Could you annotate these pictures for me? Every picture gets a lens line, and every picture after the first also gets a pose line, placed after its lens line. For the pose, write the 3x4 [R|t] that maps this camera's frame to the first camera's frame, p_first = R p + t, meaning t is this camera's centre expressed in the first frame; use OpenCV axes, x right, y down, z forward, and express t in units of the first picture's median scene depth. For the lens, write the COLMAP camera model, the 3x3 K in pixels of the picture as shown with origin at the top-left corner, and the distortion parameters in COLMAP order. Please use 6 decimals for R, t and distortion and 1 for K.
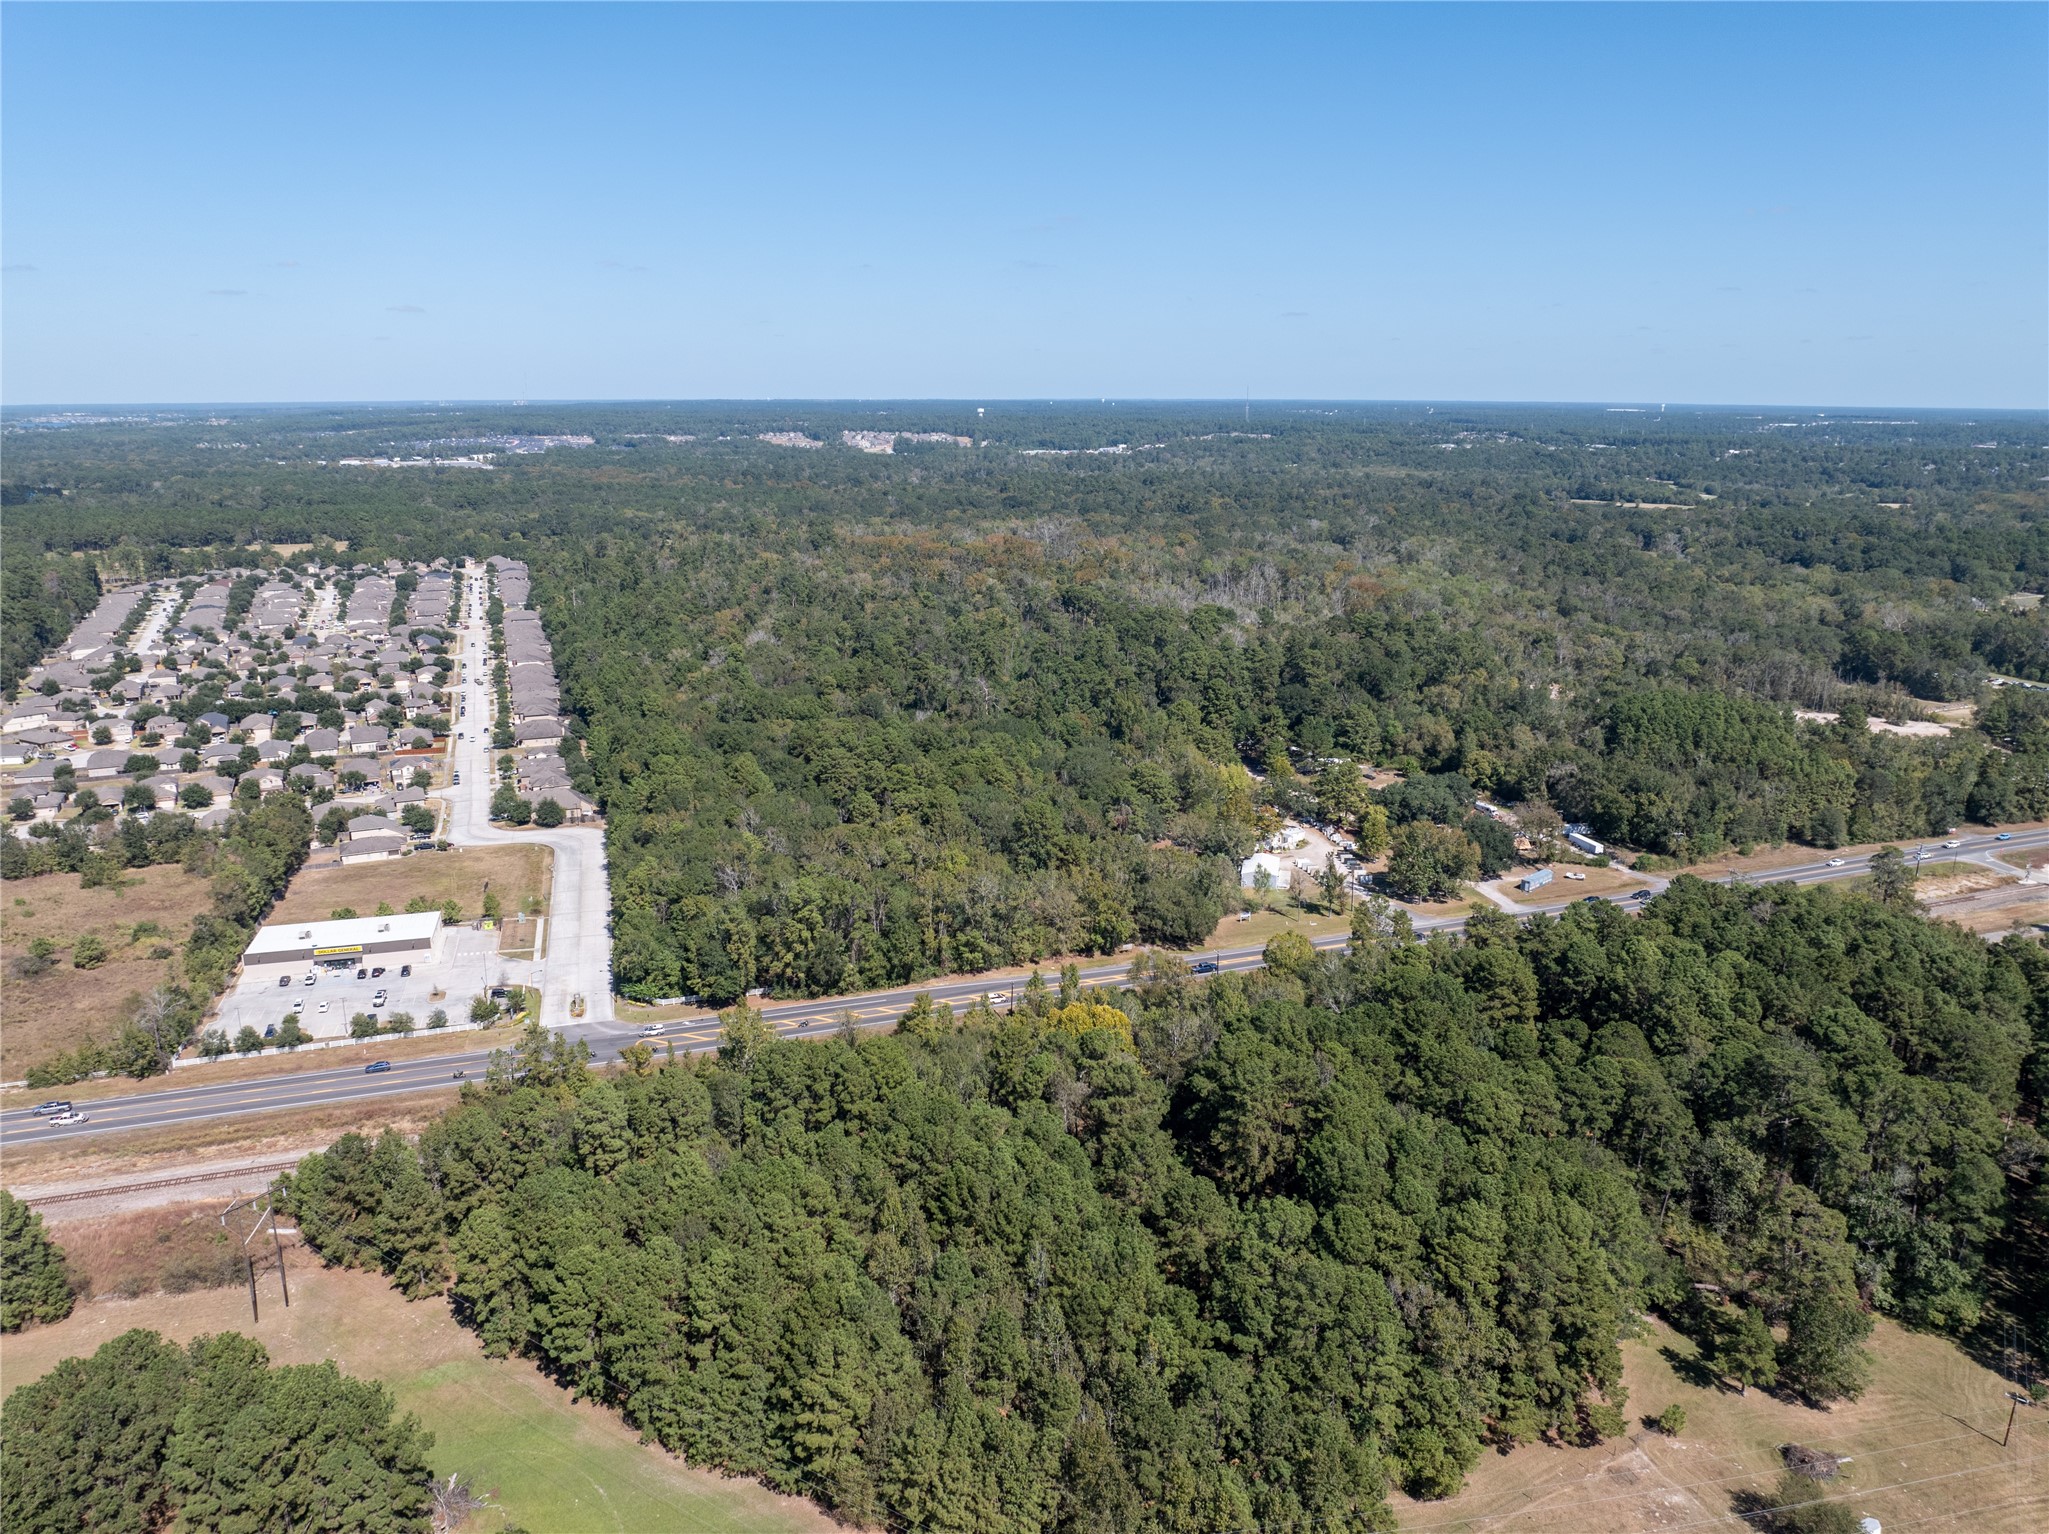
lens RADIAL K [[1442.5, 0, 1012.0], [0, 1442.5, 755.3], [0, 0, 1]] dist [-0.038490, -0.001499]
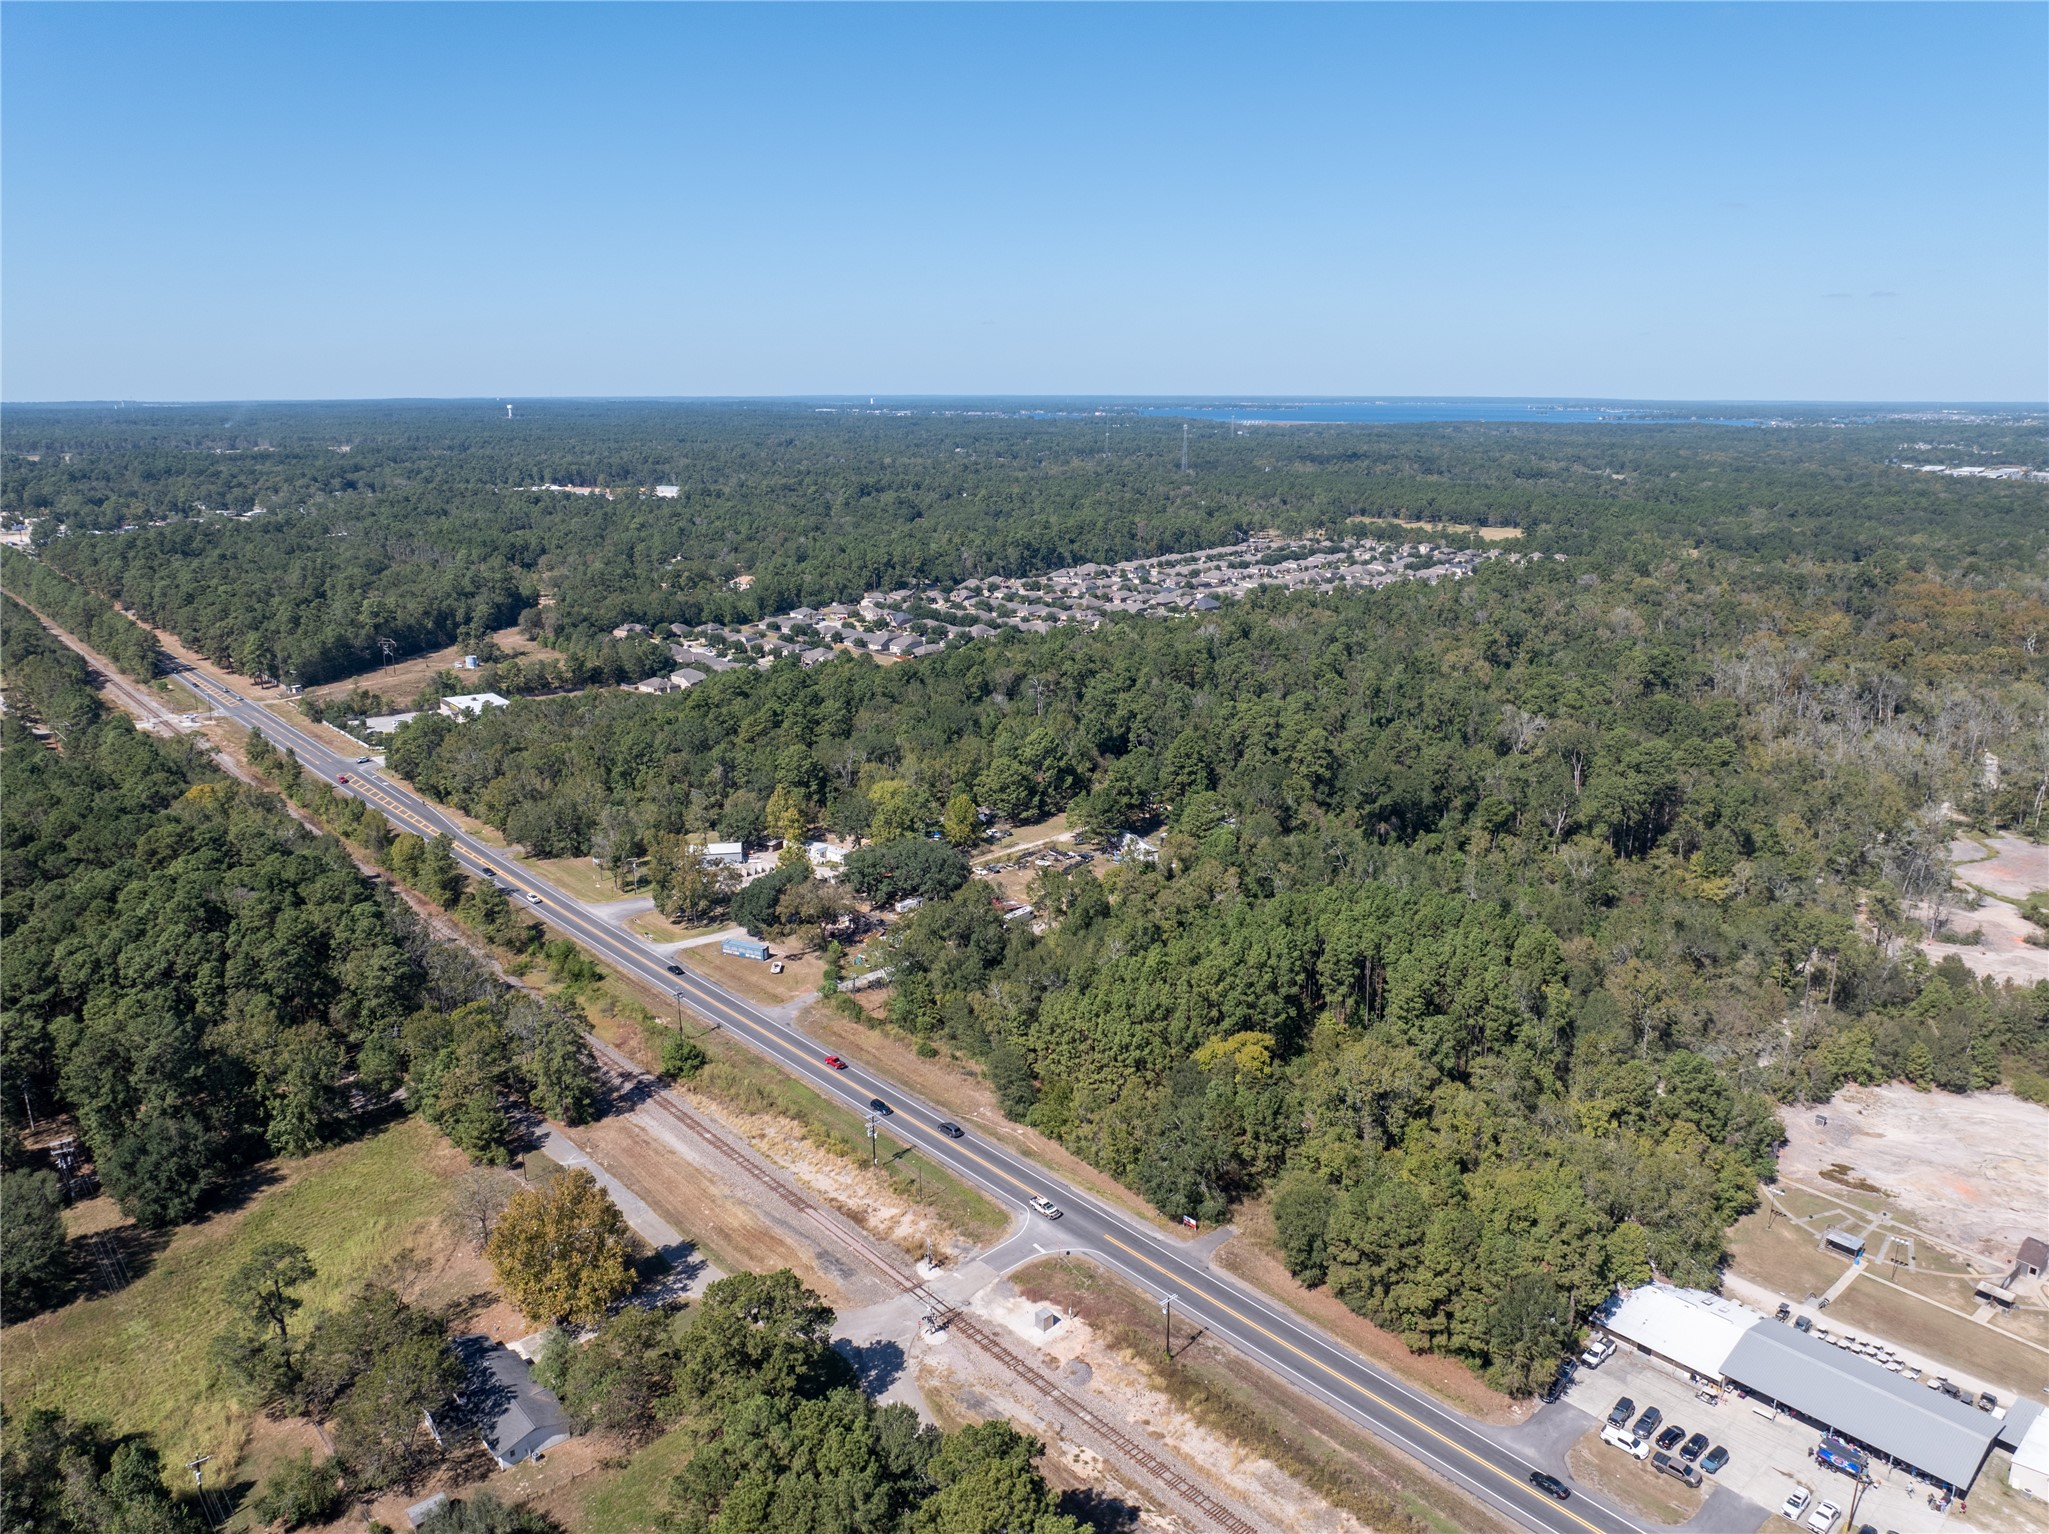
lens RADIAL K [[1442.5, 0, 1022.8], [0, 1442.5, 765.4], [0, 0, 1]] dist [-0.038490, -0.001499]
pose [[0.365019, 0.231111, -0.901859, 0.169397], [-0.224557, 0.961954, 0.155624, -0.027778], [0.903513, 0.145713, 0.403029, 0.115241]]
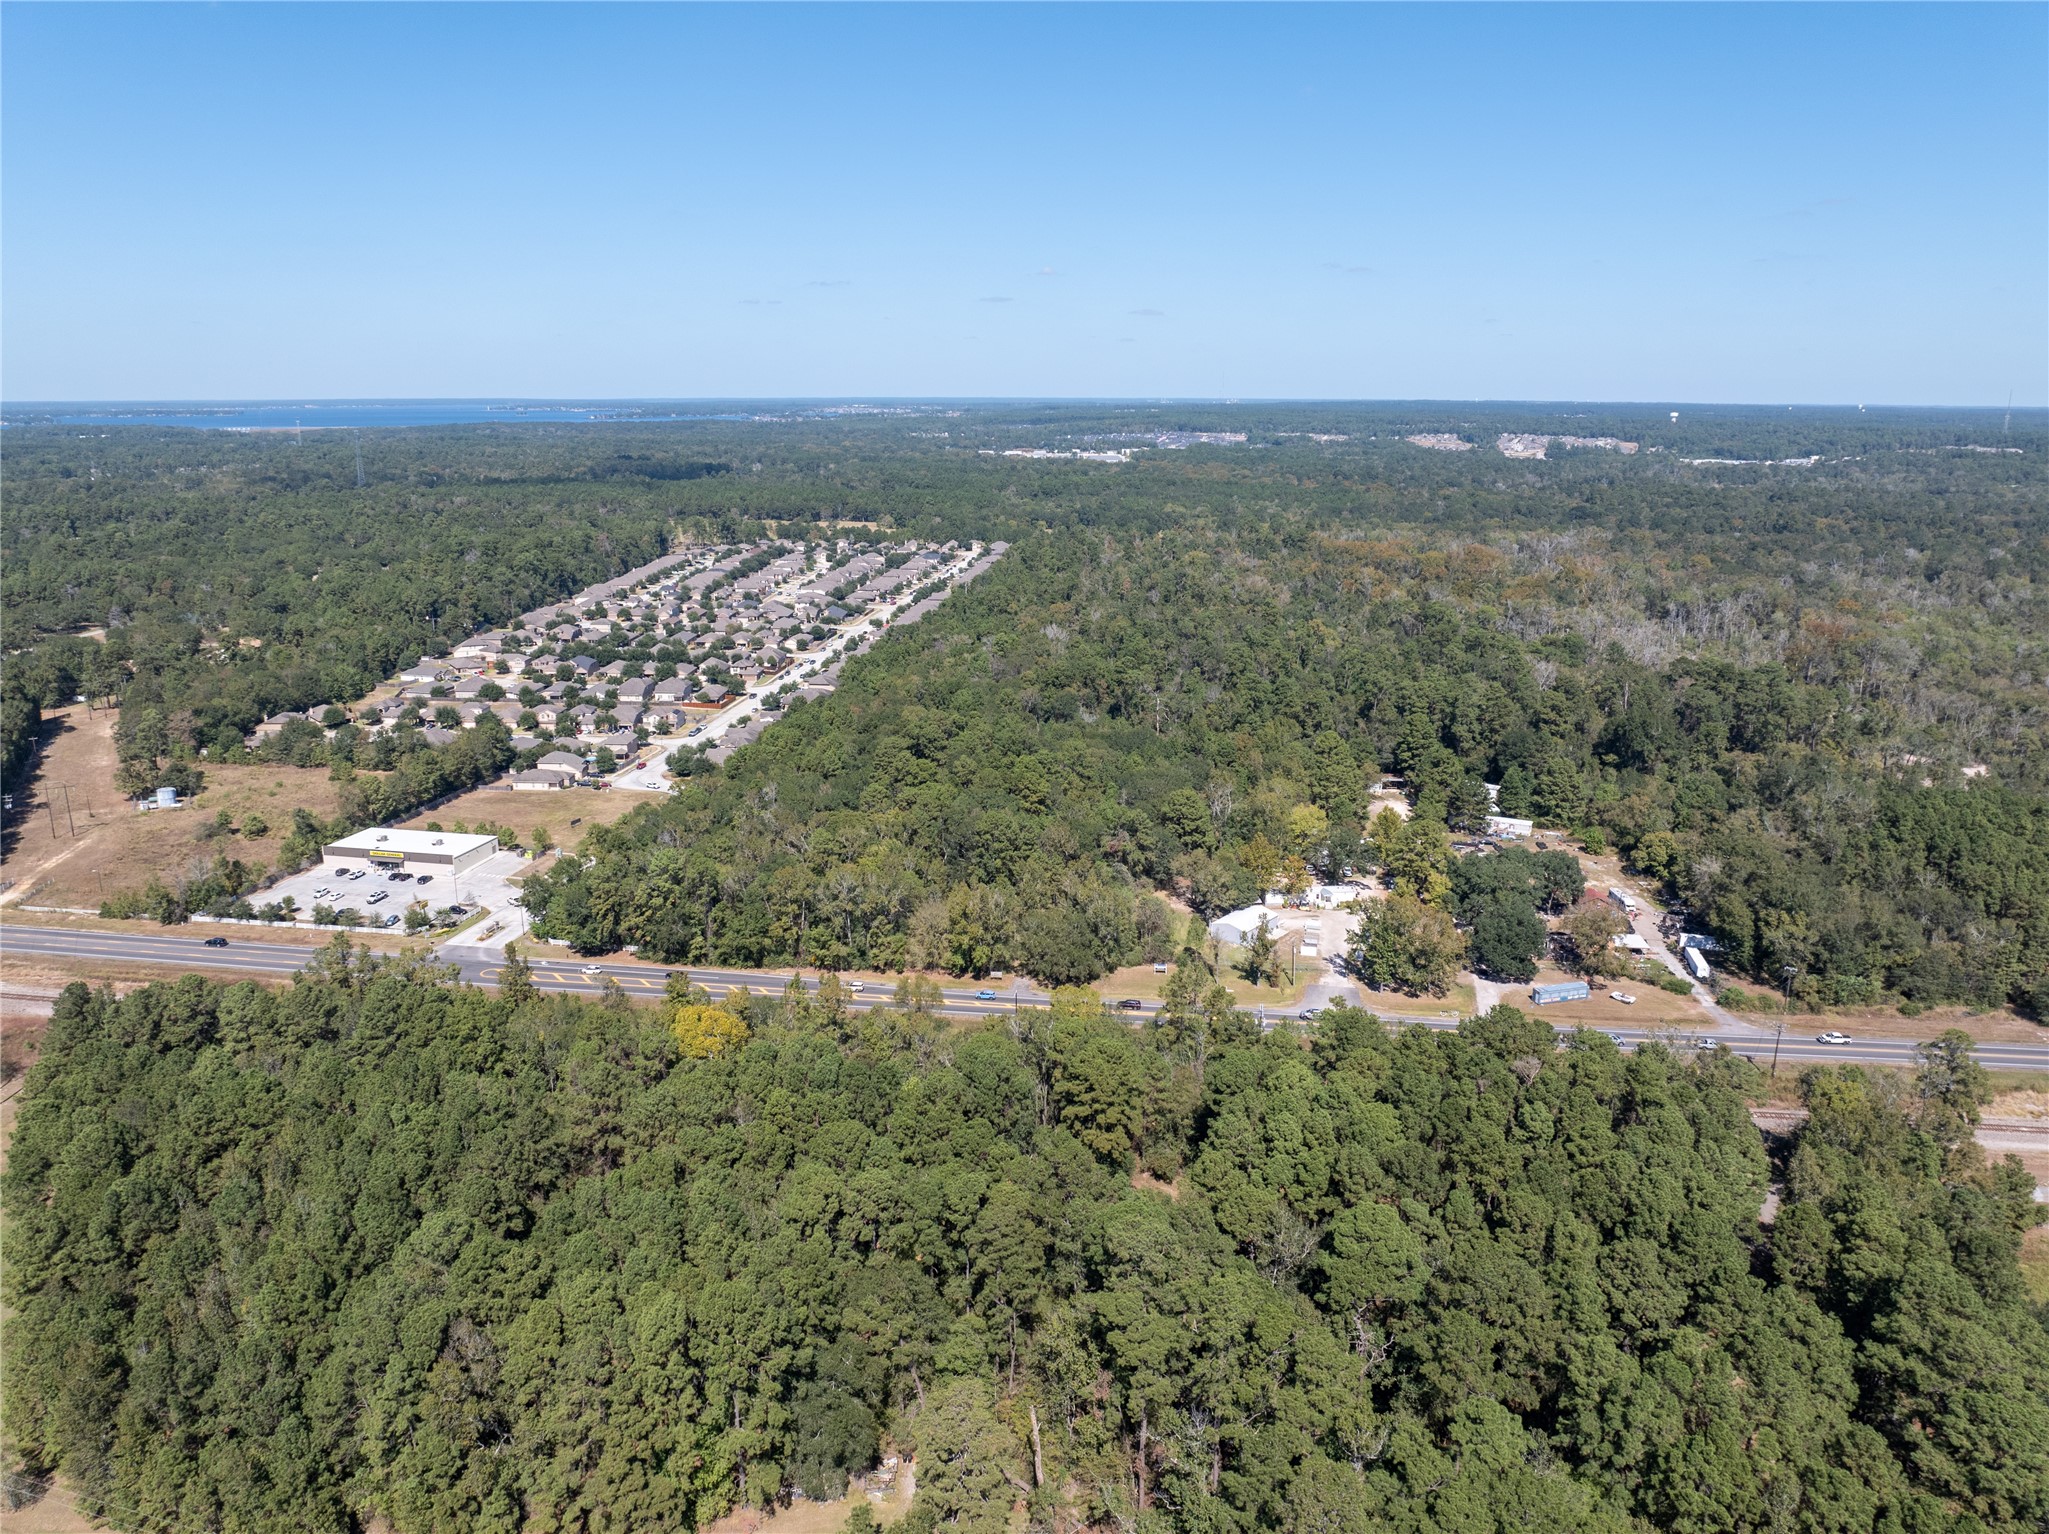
lens RADIAL K [[1442.5, 0, 1018.1], [0, 1442.5, 778.2], [0, 0, 1]] dist [-0.038490, -0.001499]
pose [[0.884230, 0.120928, -0.451126, 0.060964], [-0.114475, 0.992551, 0.041684, -0.003985], [0.452806, 0.014784, 0.891486, 0.022252]]
